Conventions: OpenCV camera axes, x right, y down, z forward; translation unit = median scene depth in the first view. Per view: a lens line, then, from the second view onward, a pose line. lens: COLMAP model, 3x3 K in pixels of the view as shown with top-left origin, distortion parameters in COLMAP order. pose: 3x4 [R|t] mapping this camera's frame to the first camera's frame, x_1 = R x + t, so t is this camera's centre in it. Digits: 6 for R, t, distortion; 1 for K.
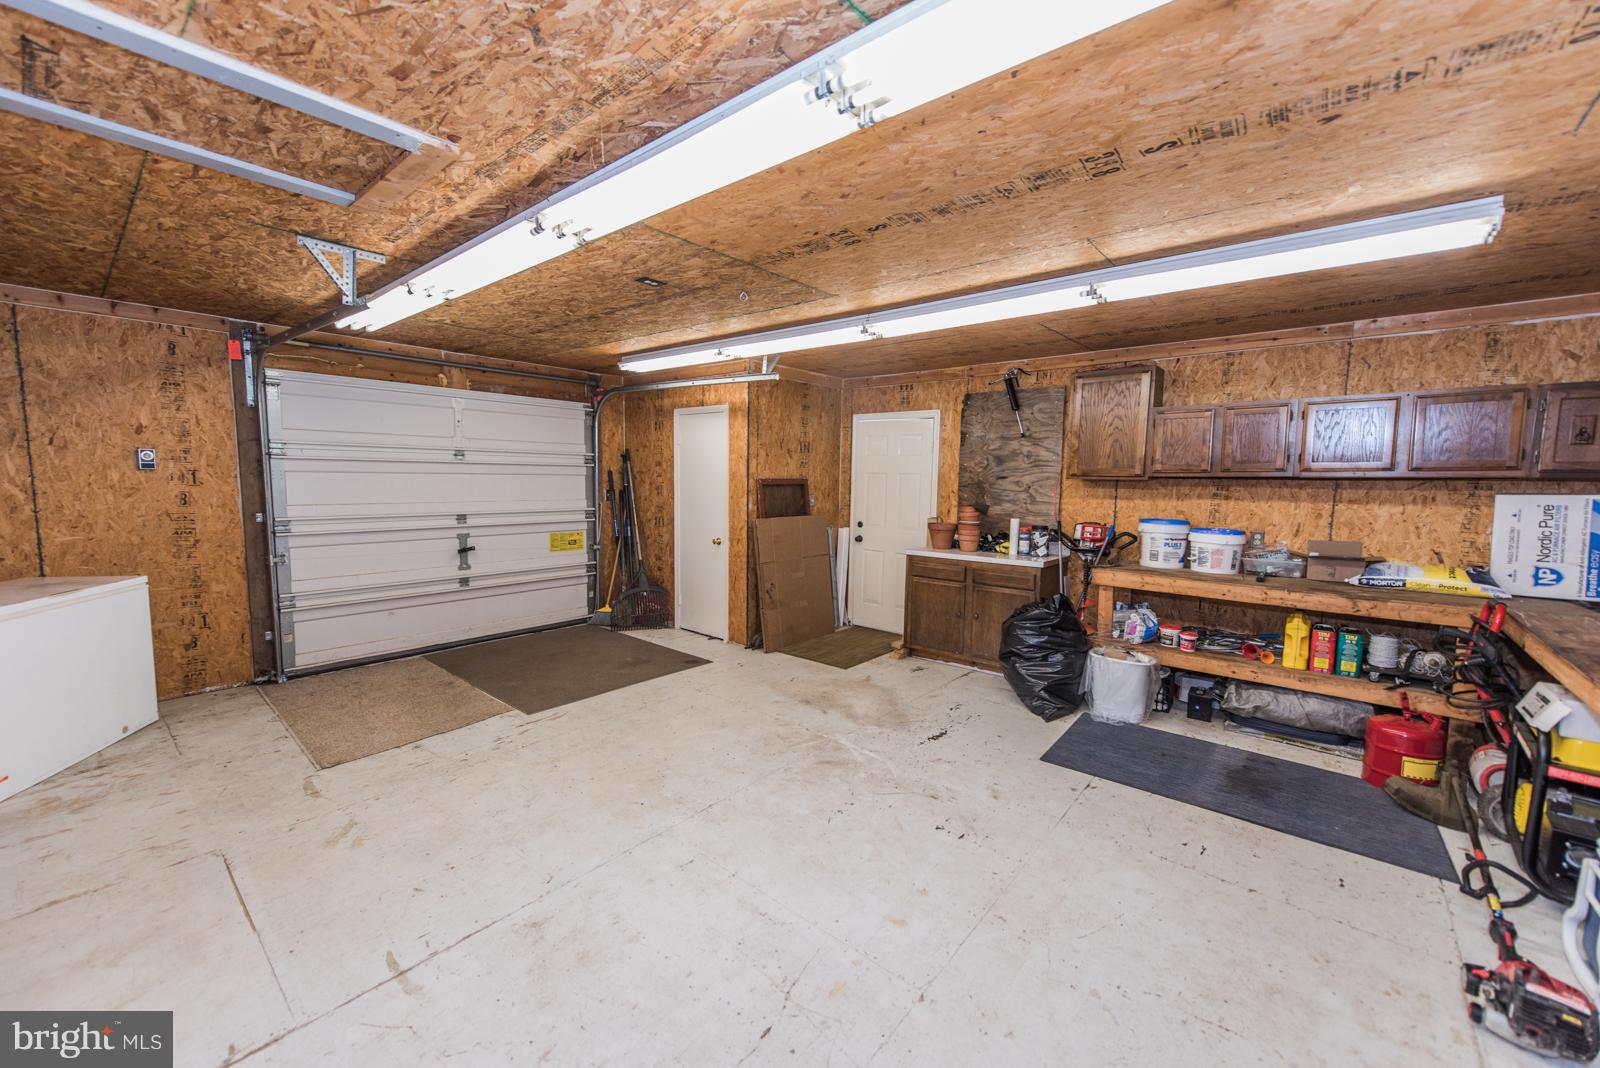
lens RADIAL K [[631.3, 0, 797.2], [0, 631.3, 536.0], [0, 0, 1]] dist [-0.018525, -0.000910]
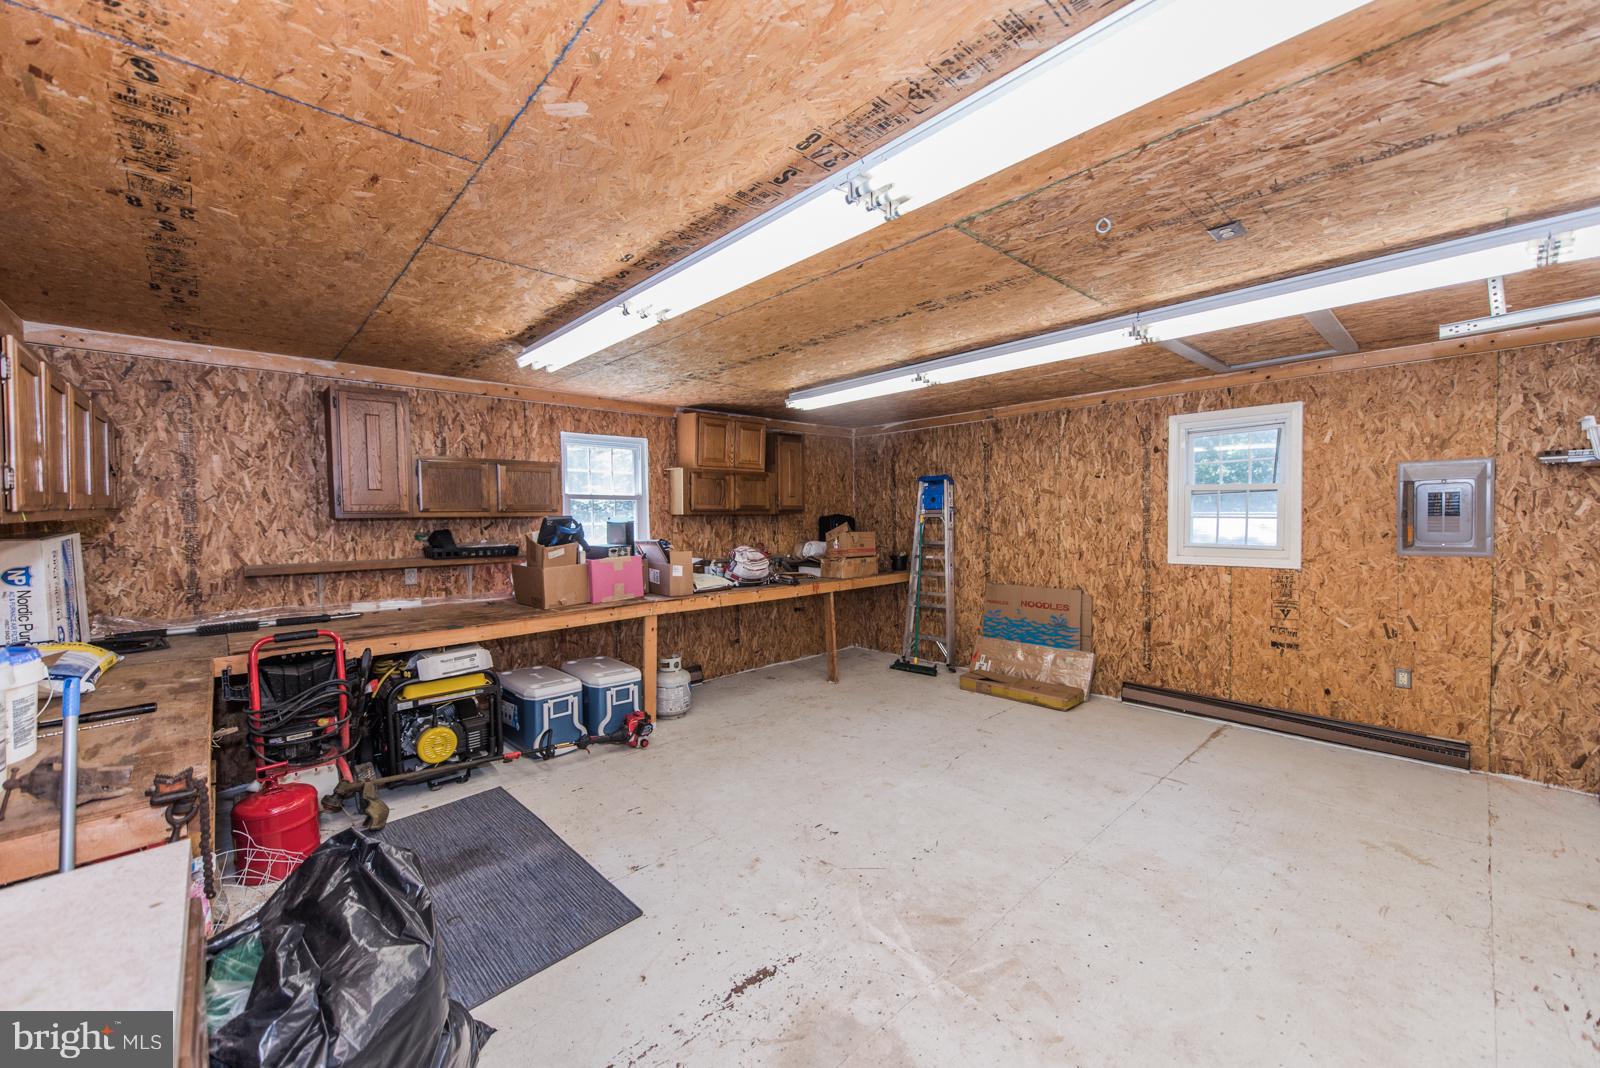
lens RADIAL K [[631.3, 0, 791.7], [0, 631.3, 537.6], [0, 0, 1]] dist [-0.018525, -0.000910]
pose [[-0.991691, -0.004798, 0.128550, 0.144506], [0.013603, 0.989790, 0.141885, -0.182554], [-0.127919, 0.142455, -0.981501, 1.796302]]
